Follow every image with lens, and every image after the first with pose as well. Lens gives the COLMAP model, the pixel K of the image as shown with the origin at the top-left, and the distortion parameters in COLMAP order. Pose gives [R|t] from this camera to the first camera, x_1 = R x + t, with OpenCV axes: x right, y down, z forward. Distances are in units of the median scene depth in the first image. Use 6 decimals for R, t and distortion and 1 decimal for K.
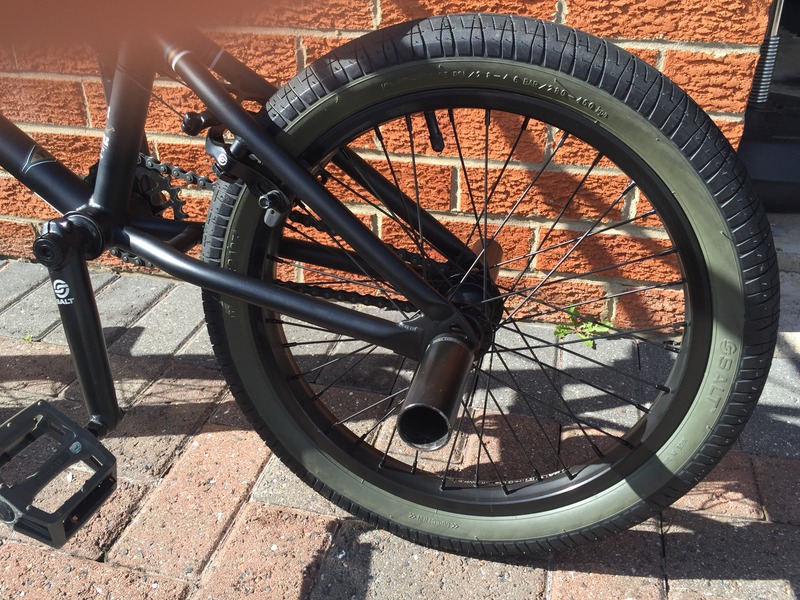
lens RADIAL K [[693.9, 0, 395.1], [0, 693.9, 295.0], [0, 0, 1]] dist [0.103966, -0.176807]
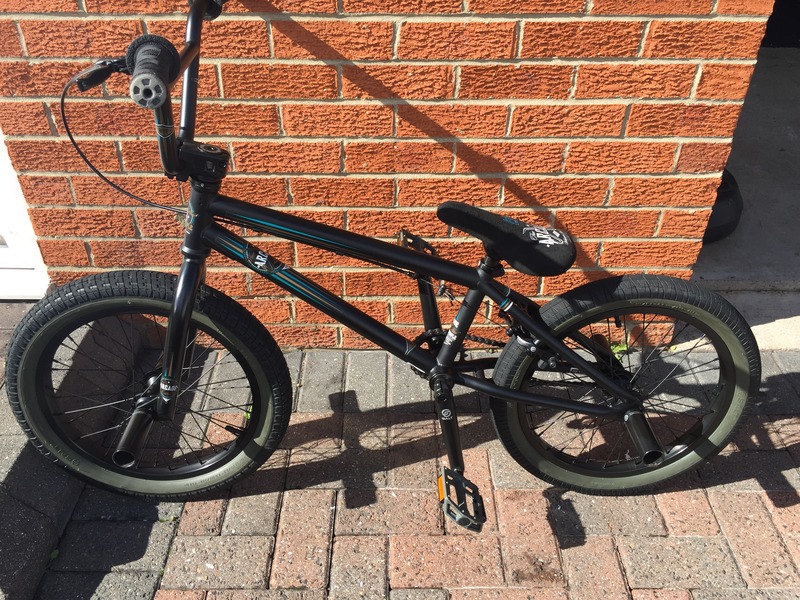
lens RADIAL K [[693.9, 0, 395.1], [0, 693.9, 295.0], [0, 0, 1]] dist [0.103966, -0.176807]
pose [[0.969256, -0.141438, 0.201342, -0.697554], [0.118082, 0.985271, 0.123683, -0.438766], [-0.215870, -0.096105, 0.971681, -0.653882]]
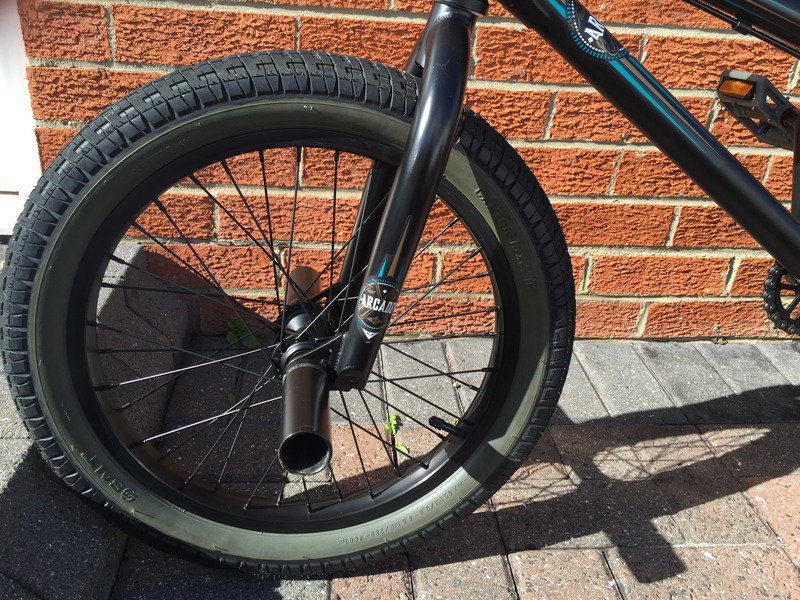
lens RADIAL K [[693.9, 0, 395.1], [0, 693.9, 295.0], [0, 0, 1]] dist [0.103966, -0.176807]
pose [[0.941013, -0.103125, 0.322273, -1.078407], [0.108715, 0.994073, 0.000657, -0.142255], [-0.320430, 0.034418, 0.946647, 0.180208]]
